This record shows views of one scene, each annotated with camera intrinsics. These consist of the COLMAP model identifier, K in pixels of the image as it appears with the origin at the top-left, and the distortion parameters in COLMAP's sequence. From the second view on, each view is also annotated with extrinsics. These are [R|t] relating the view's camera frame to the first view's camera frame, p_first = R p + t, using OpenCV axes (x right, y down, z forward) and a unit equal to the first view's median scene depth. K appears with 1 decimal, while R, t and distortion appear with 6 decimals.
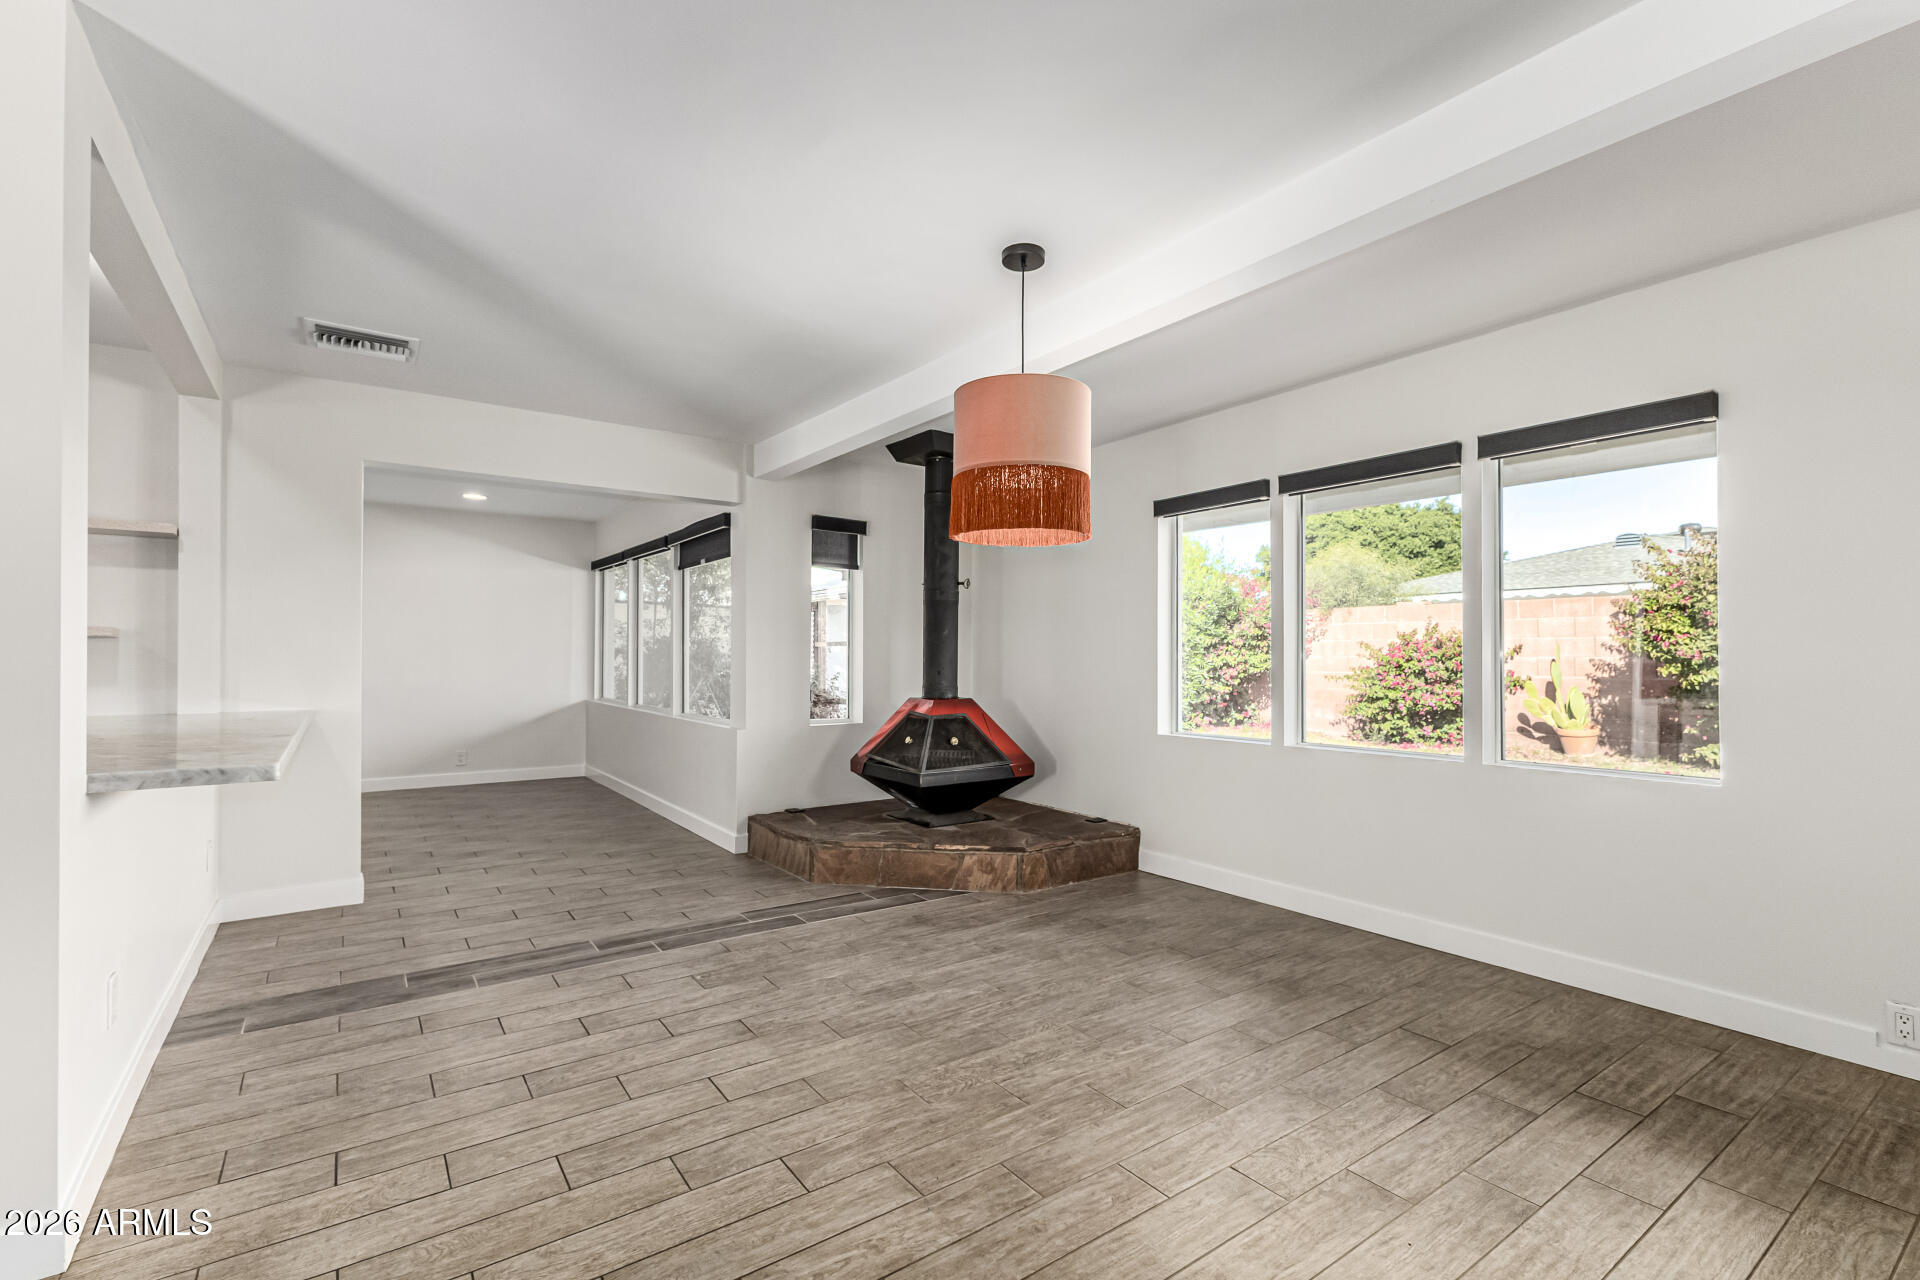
lens RADIAL K [[849.7, 0, 960.0], [0, 849.7, 640.0], [0, 0, 1]] dist [0.002114, -0.000024]
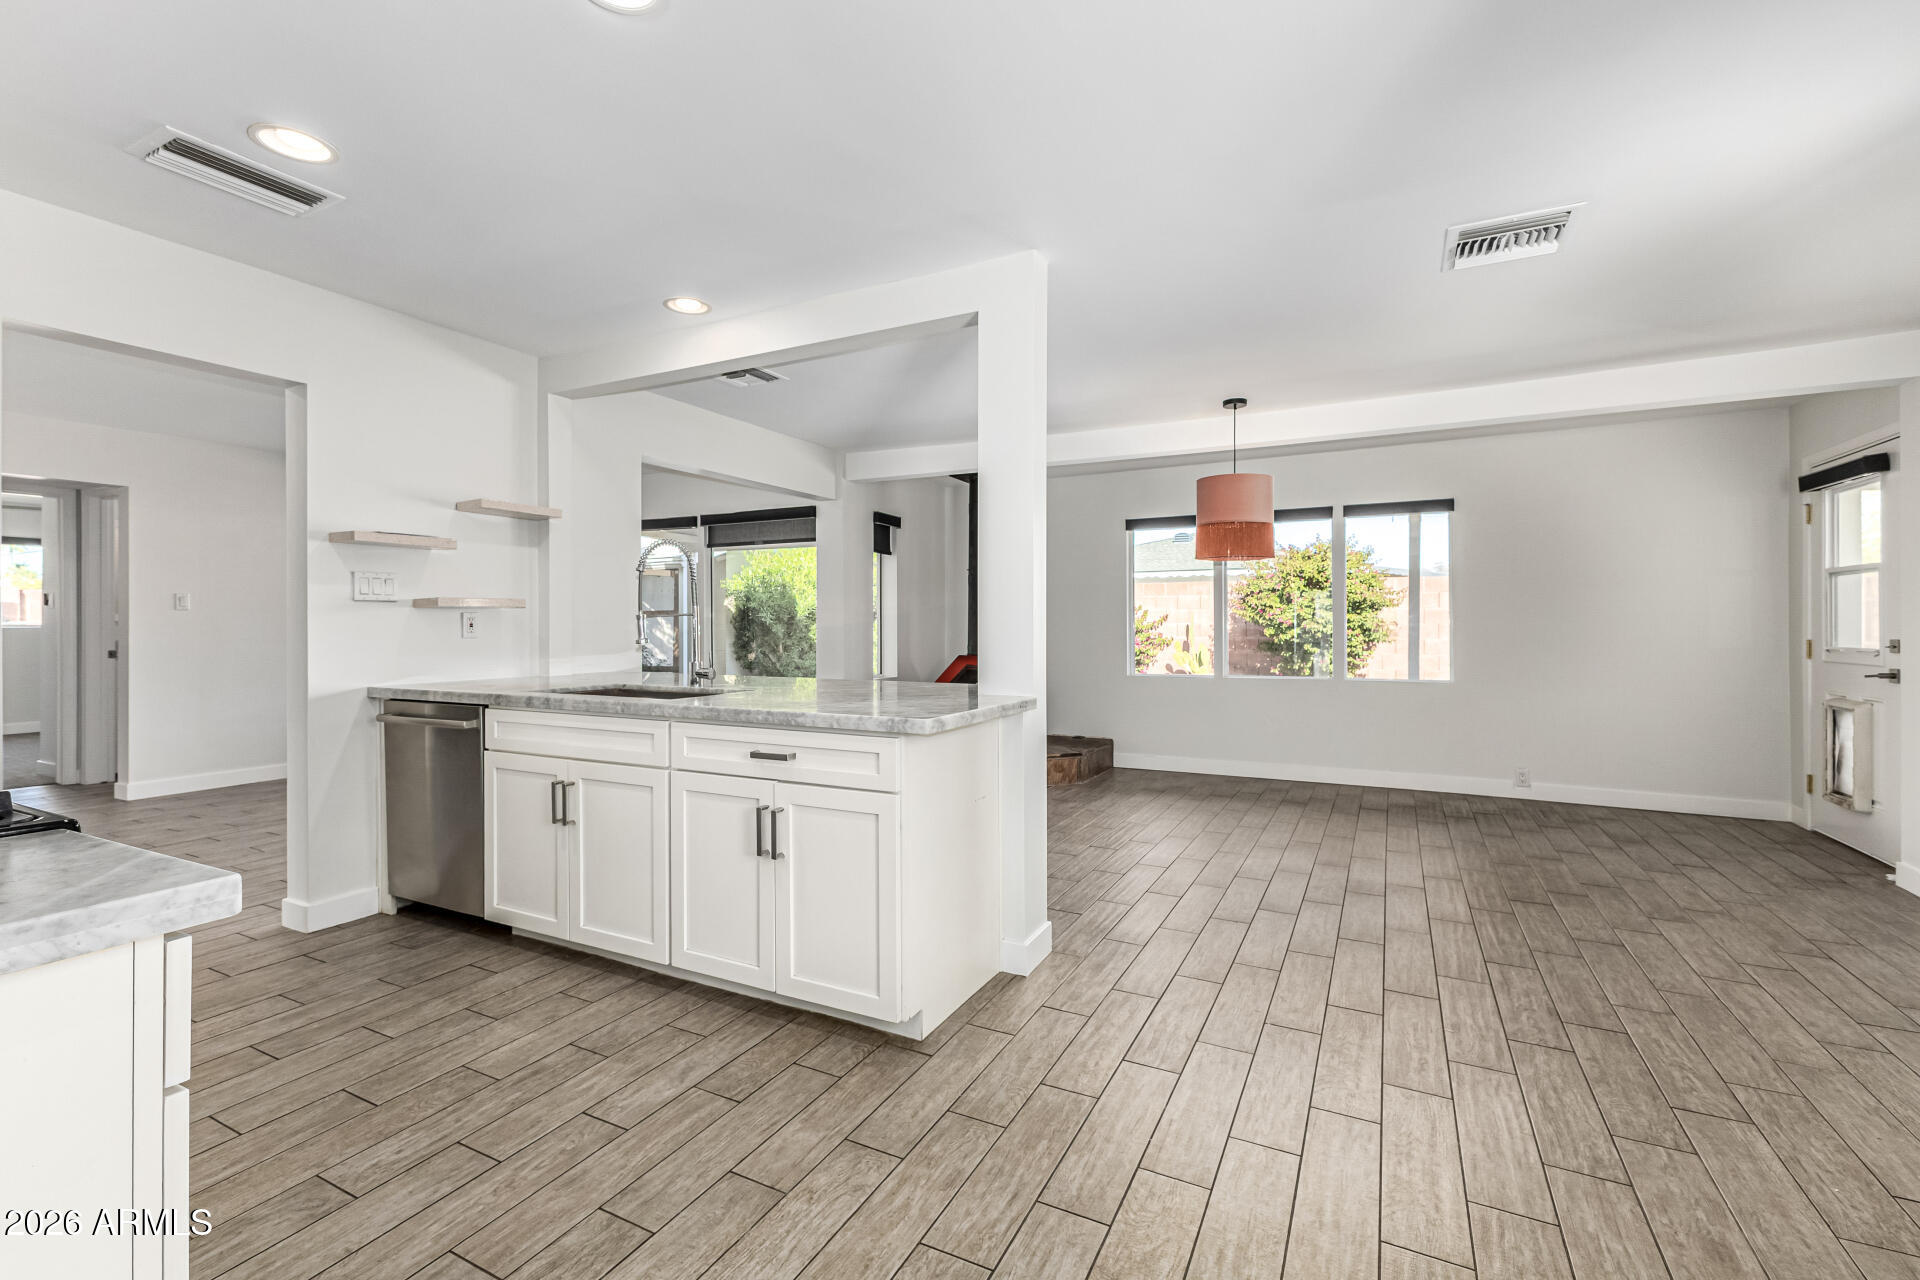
lens RADIAL K [[818.0, 0, 962.9], [0, 818.0, 611.5], [0, 0, 1]] dist [0.010928, -0.000158]
pose [[0.894390, 0.004137, 0.447269, -0.594736], [-0.006423, 0.999973, 0.003596, -0.004297], [-0.447242, -0.006089, 0.894392, -0.142355]]
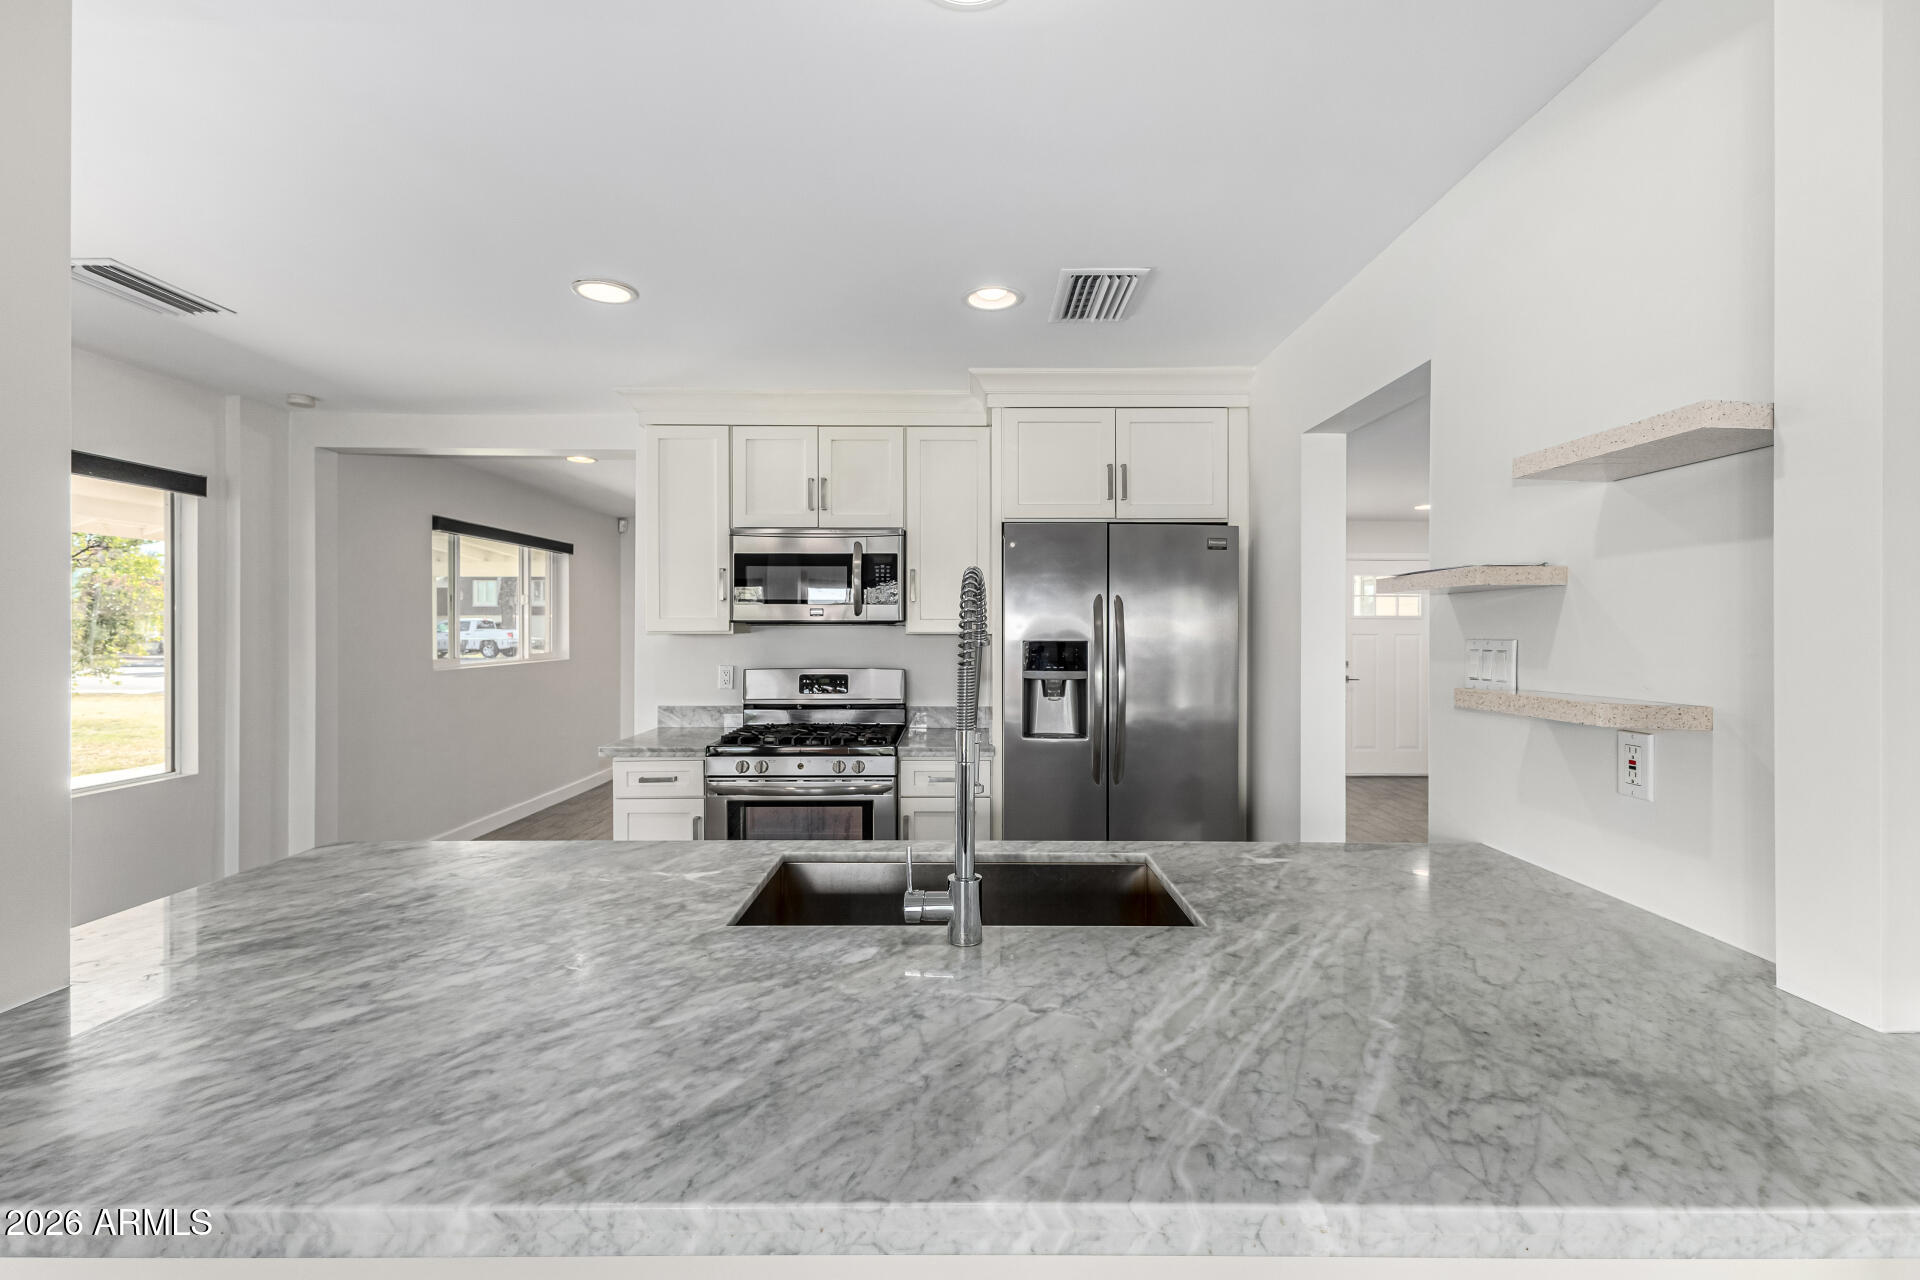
lens RADIAL K [[829.8, 0, 960.5], [0, 829.8, 634.5], [0, 0, 1]] dist [0.010189, -0.000698]
pose [[-0.583752, 0.000940, -0.811932, -0.319699], [0.010191, 0.999929, -0.006170, -0.029624], [0.811868, -0.011876, -0.583720, 0.589535]]
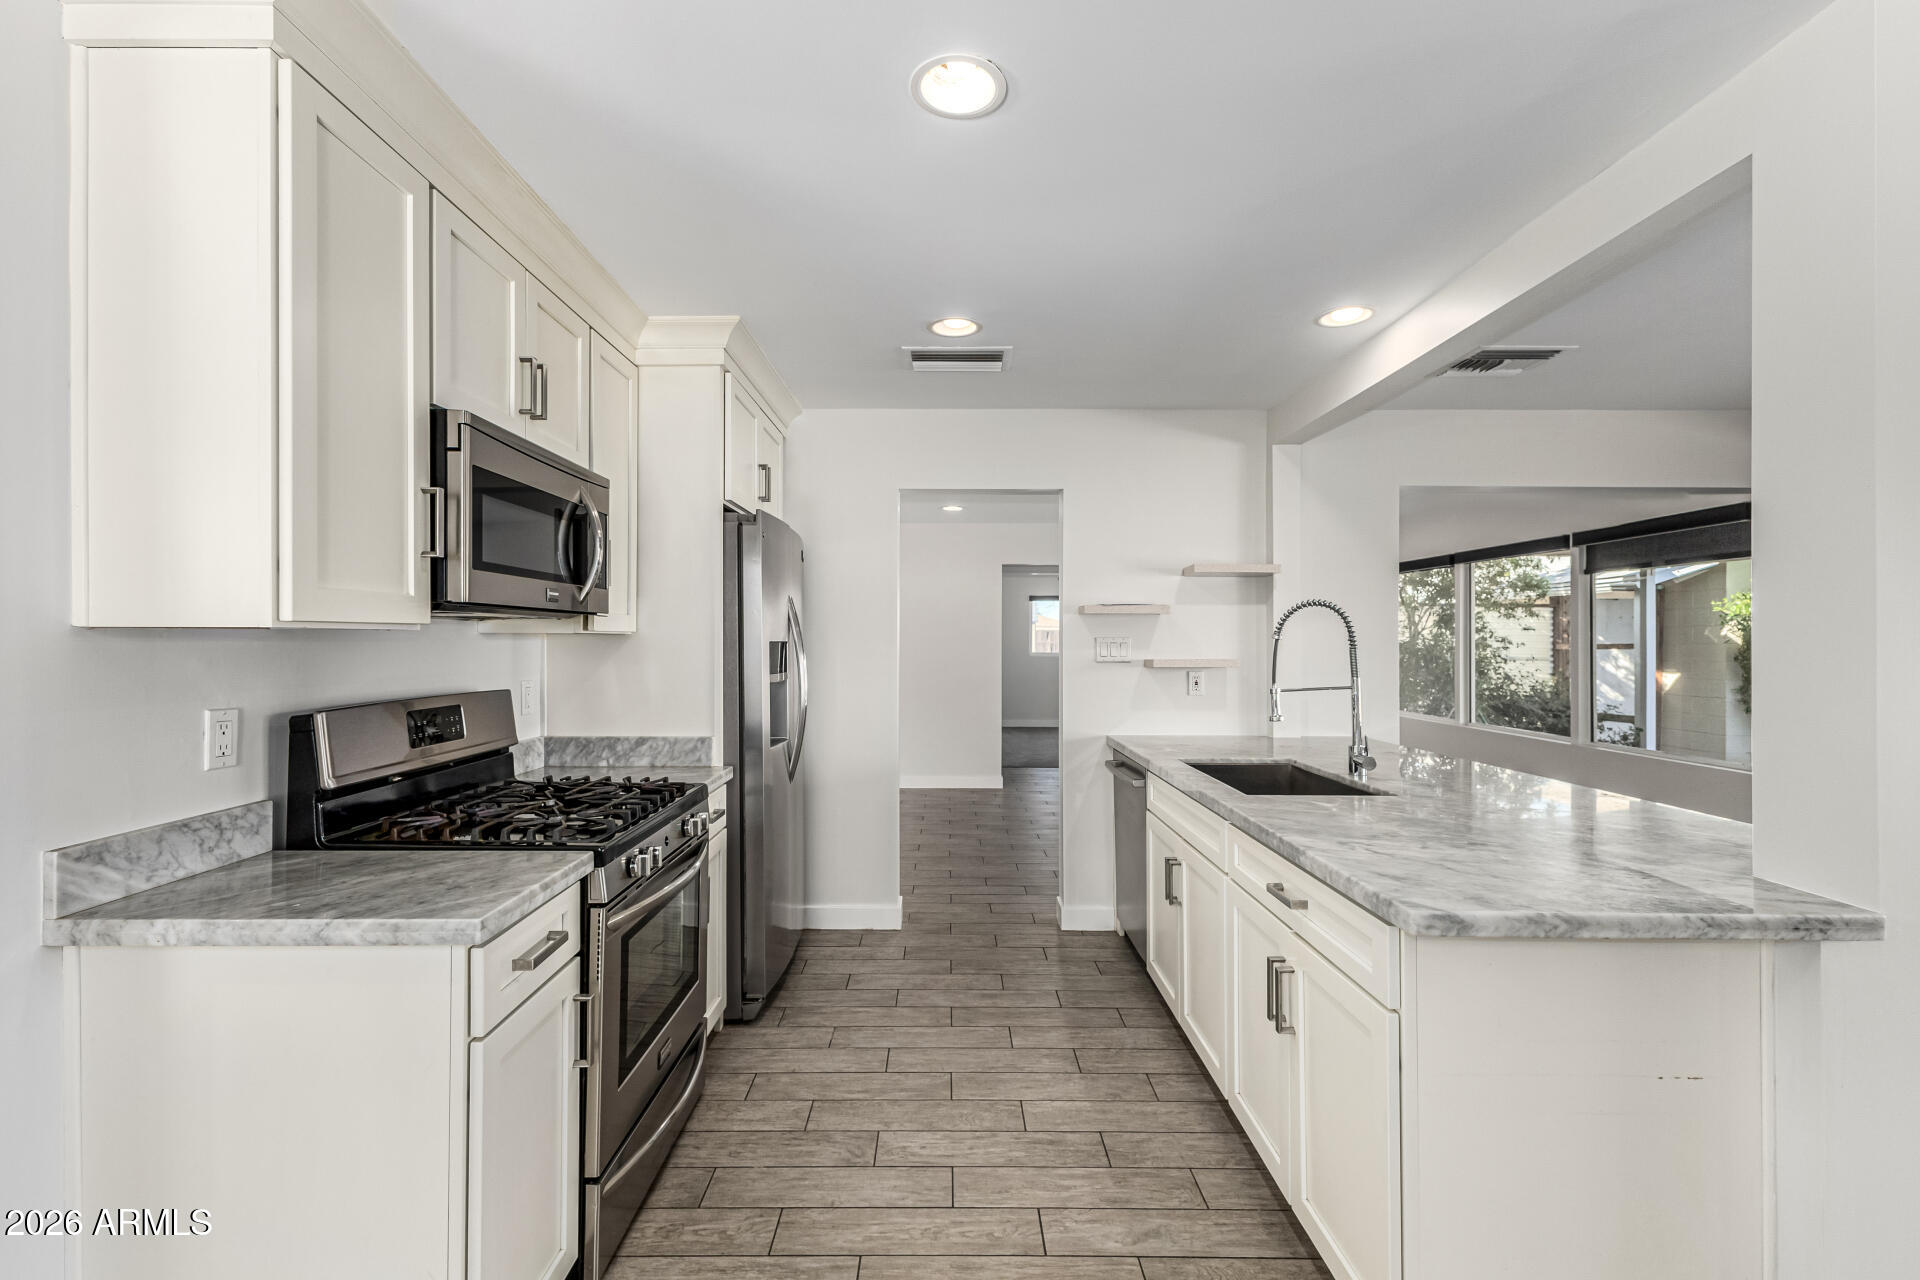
lens RADIAL K [[829.8, 0, 960.5], [0, 829.8, 634.5], [0, 0, 1]] dist [0.010189, -0.000698]
pose [[0.811710, -0.002183, -0.584056, -0.406816], [0.006824, 0.999960, 0.005746, -0.034740], [0.584020, -0.008649, 0.811693, -0.066241]]
